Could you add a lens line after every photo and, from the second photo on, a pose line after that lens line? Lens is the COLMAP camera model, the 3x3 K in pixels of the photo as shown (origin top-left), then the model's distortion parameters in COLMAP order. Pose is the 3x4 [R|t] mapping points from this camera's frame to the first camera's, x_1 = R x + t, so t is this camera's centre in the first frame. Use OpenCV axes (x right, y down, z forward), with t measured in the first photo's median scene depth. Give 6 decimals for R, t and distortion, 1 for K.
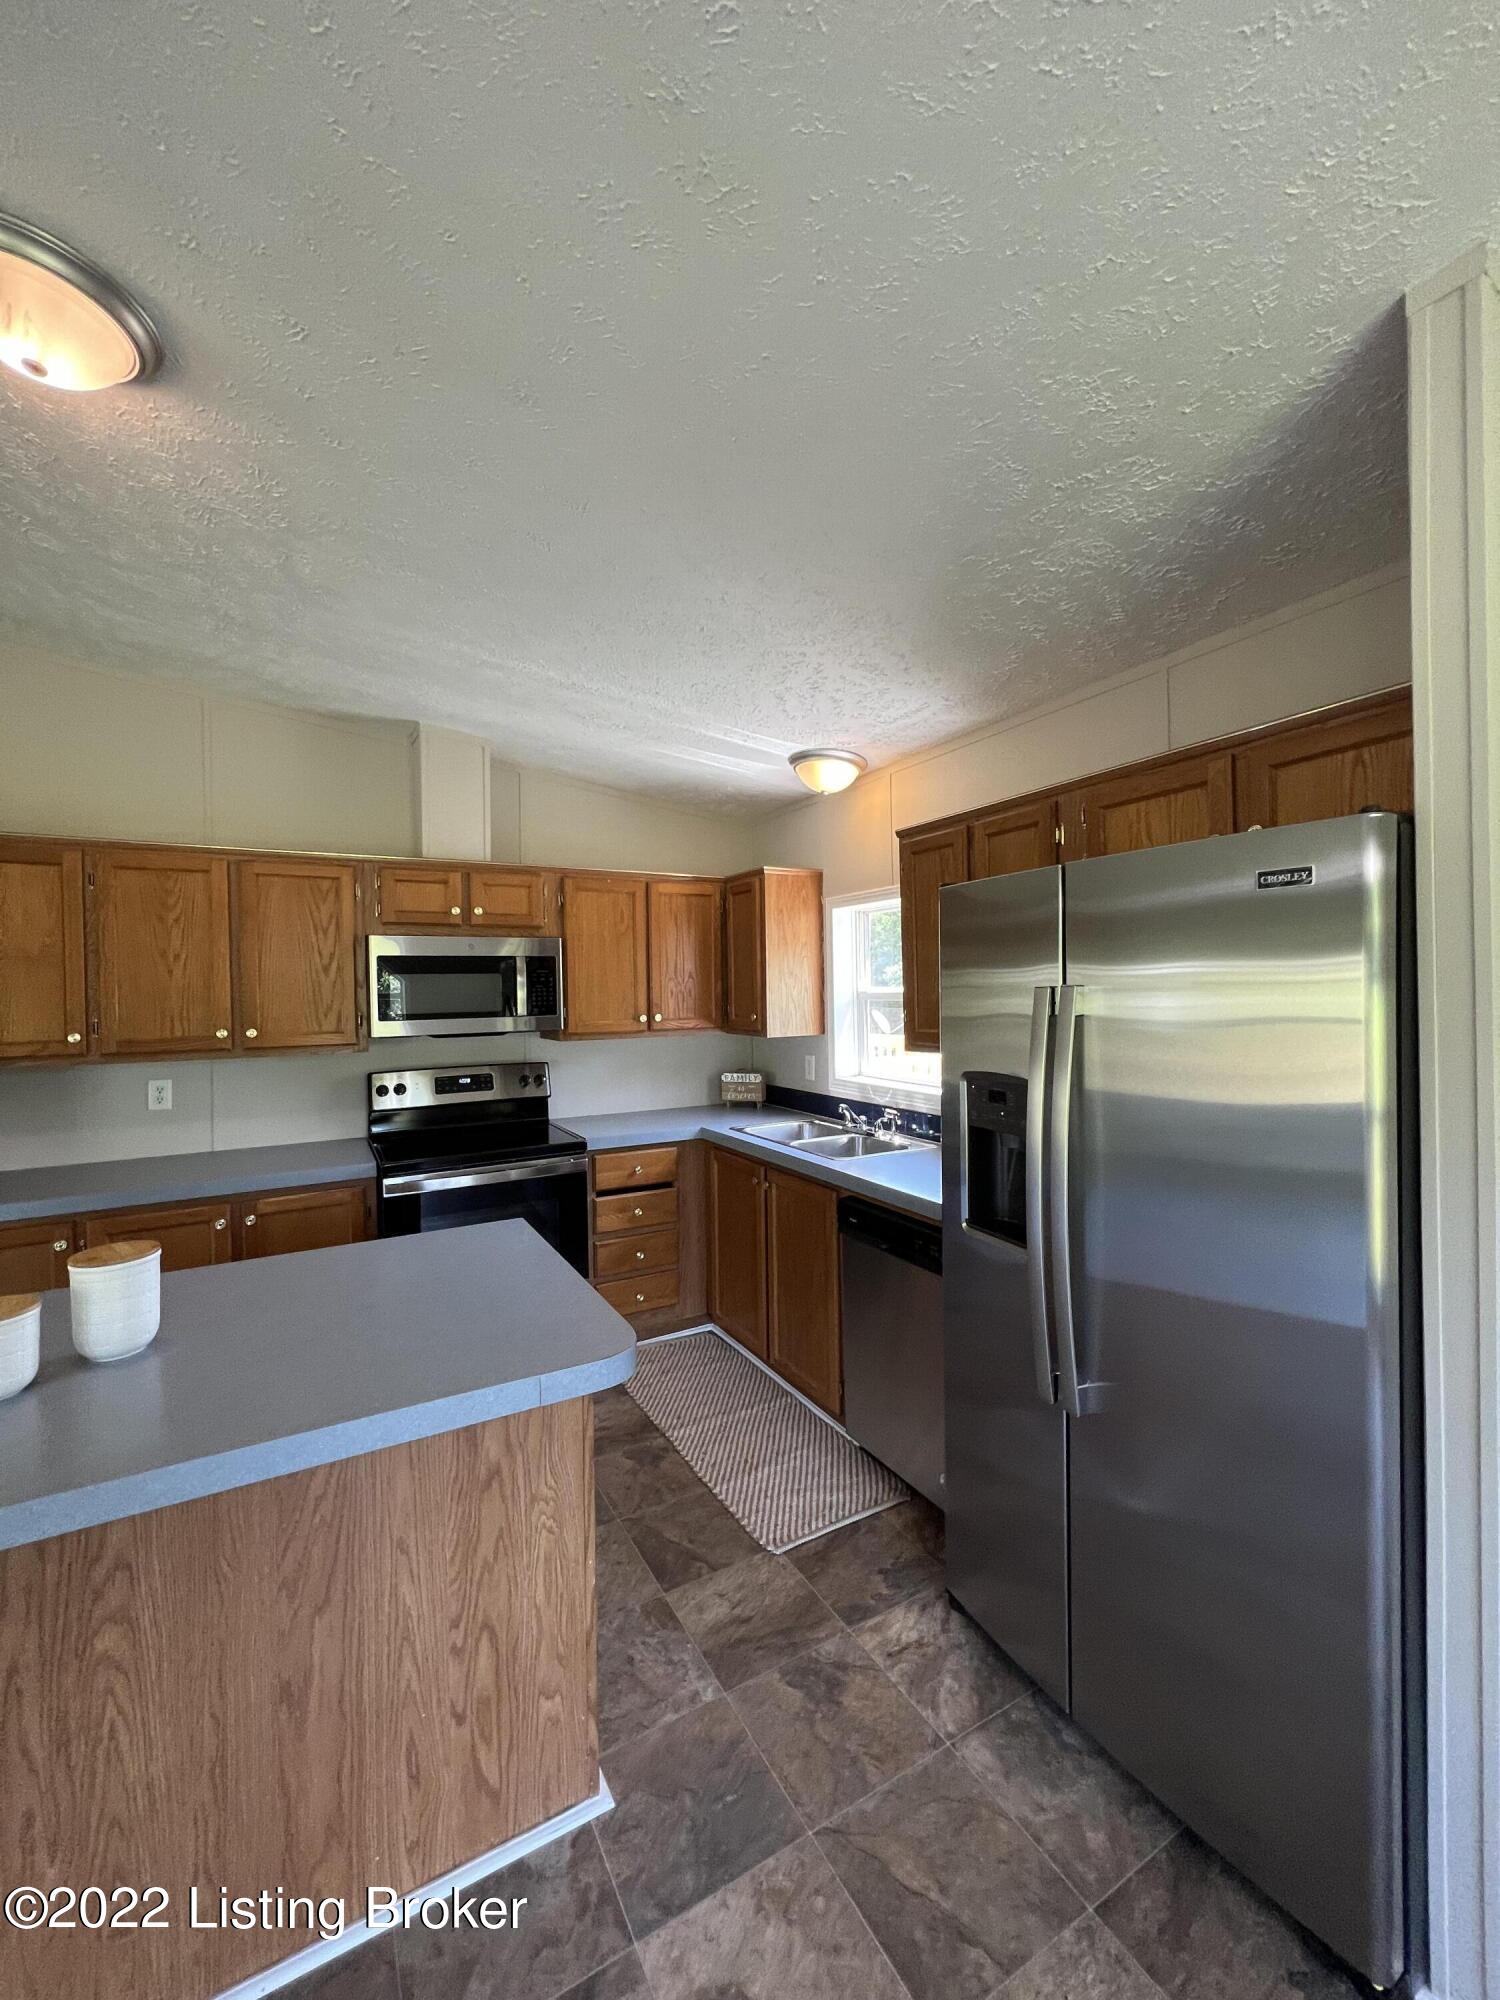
lens RADIAL K [[808.3, 0, 750.0], [0, 808.3, 1000.0], [0, 0, 1]] dist [0.011412, 0.006414]
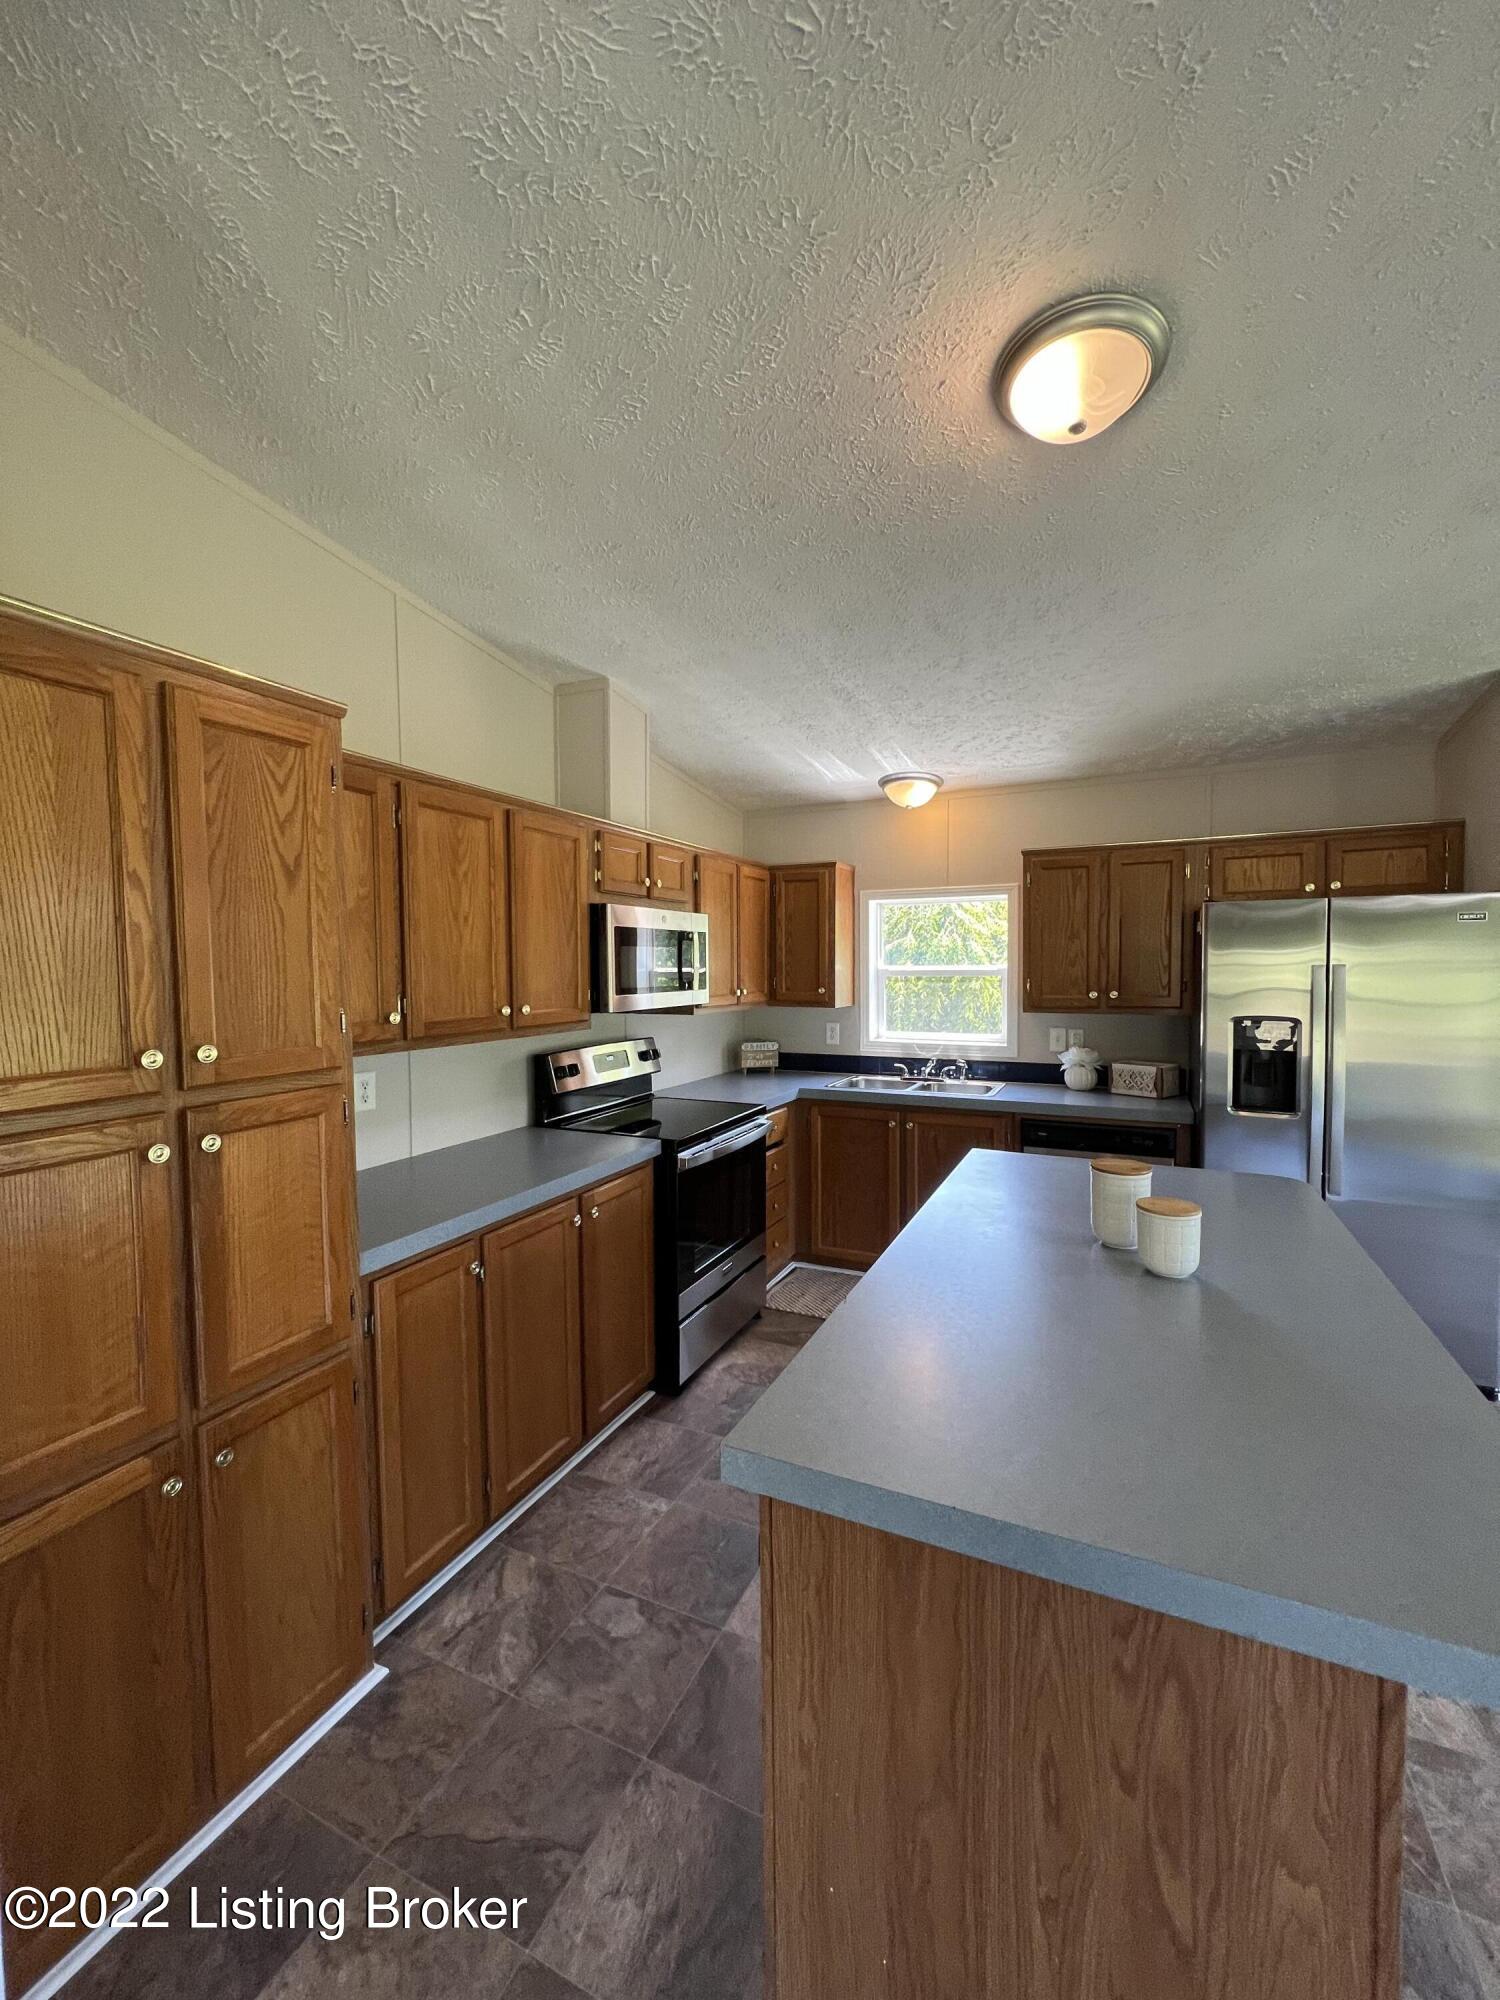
lens RADIAL K [[799.7, 0, 750.0], [0, 799.7, 1000.0], [0, 0, 1]] dist [-0.003453, -0.000198]
pose [[0.815313, -0.012913, 0.578876, -0.847097], [0.000093, 0.999754, 0.022170, 0.010478], [-0.579020, -0.018022, 0.815114, 0.147760]]
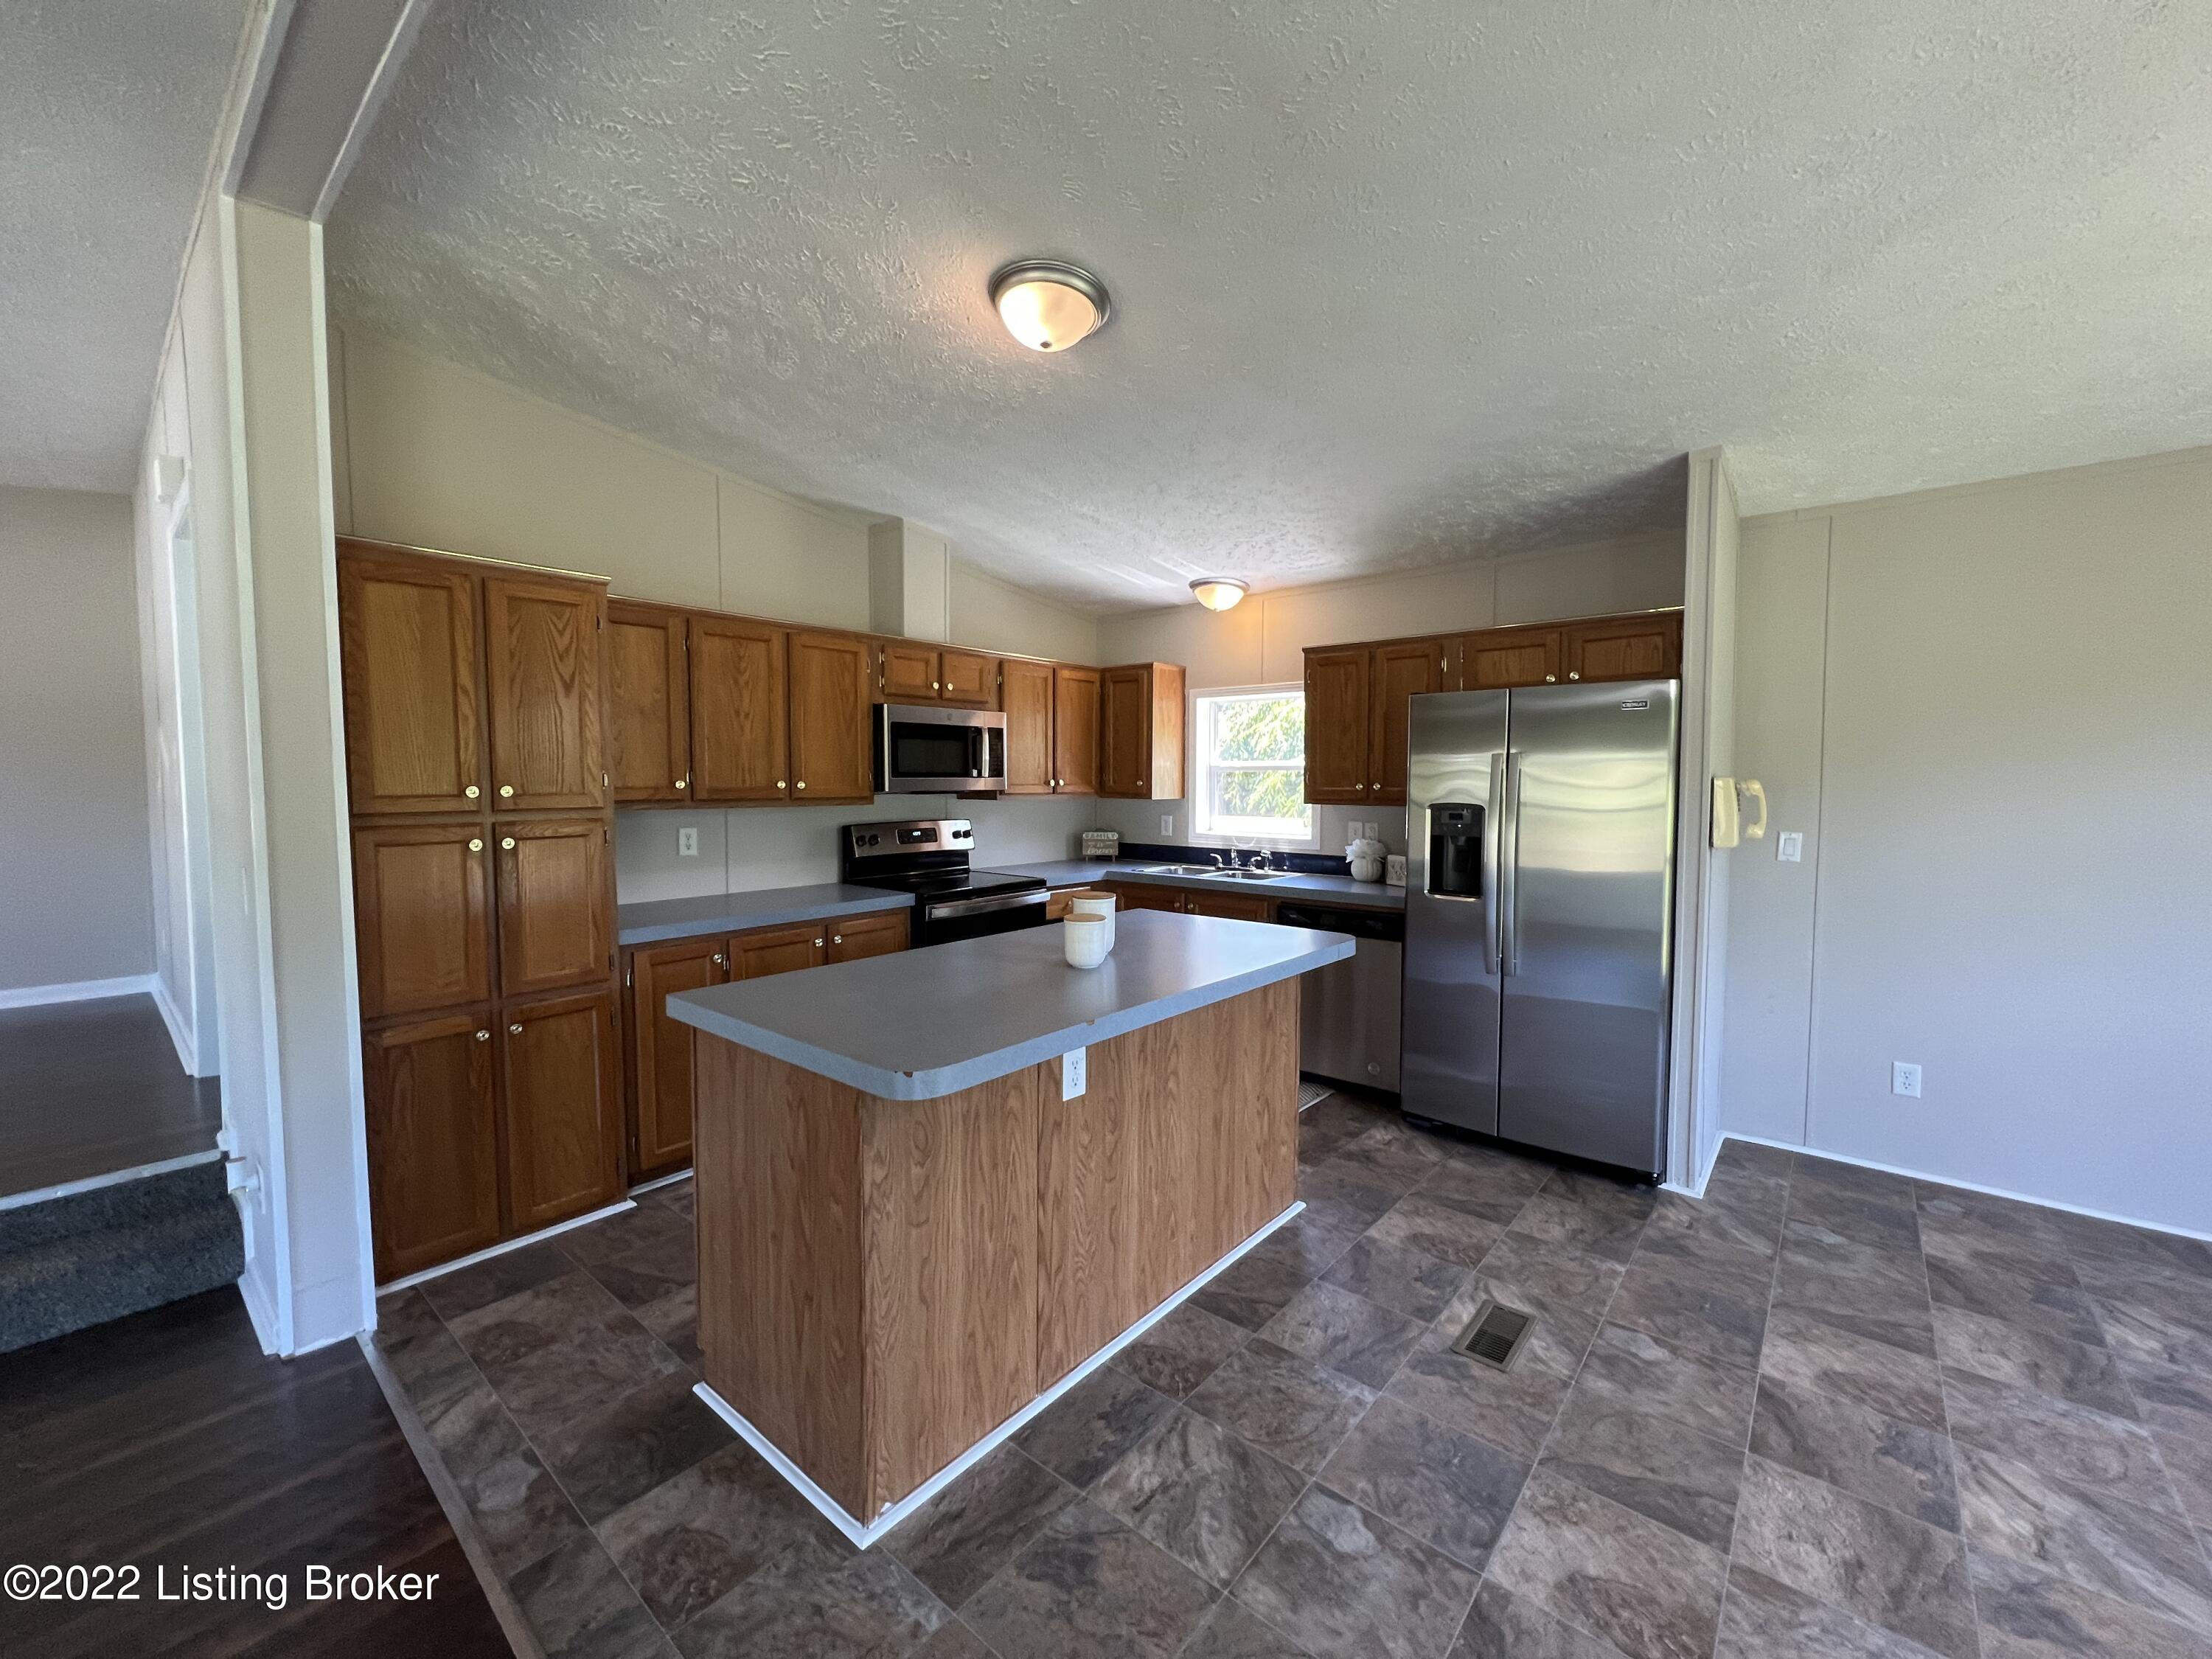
lens RADIAL K [[884.4, 0, 1097.6], [0, 884.4, 827.2], [0, 0, 1]] dist [-0.003453, -0.000198]
pose [[0.939519, 0.000111, 0.342498, -0.599626], [-0.013741, 0.999207, 0.037367, 0.044292], [-0.342222, -0.039813, 0.938775, -0.296051]]
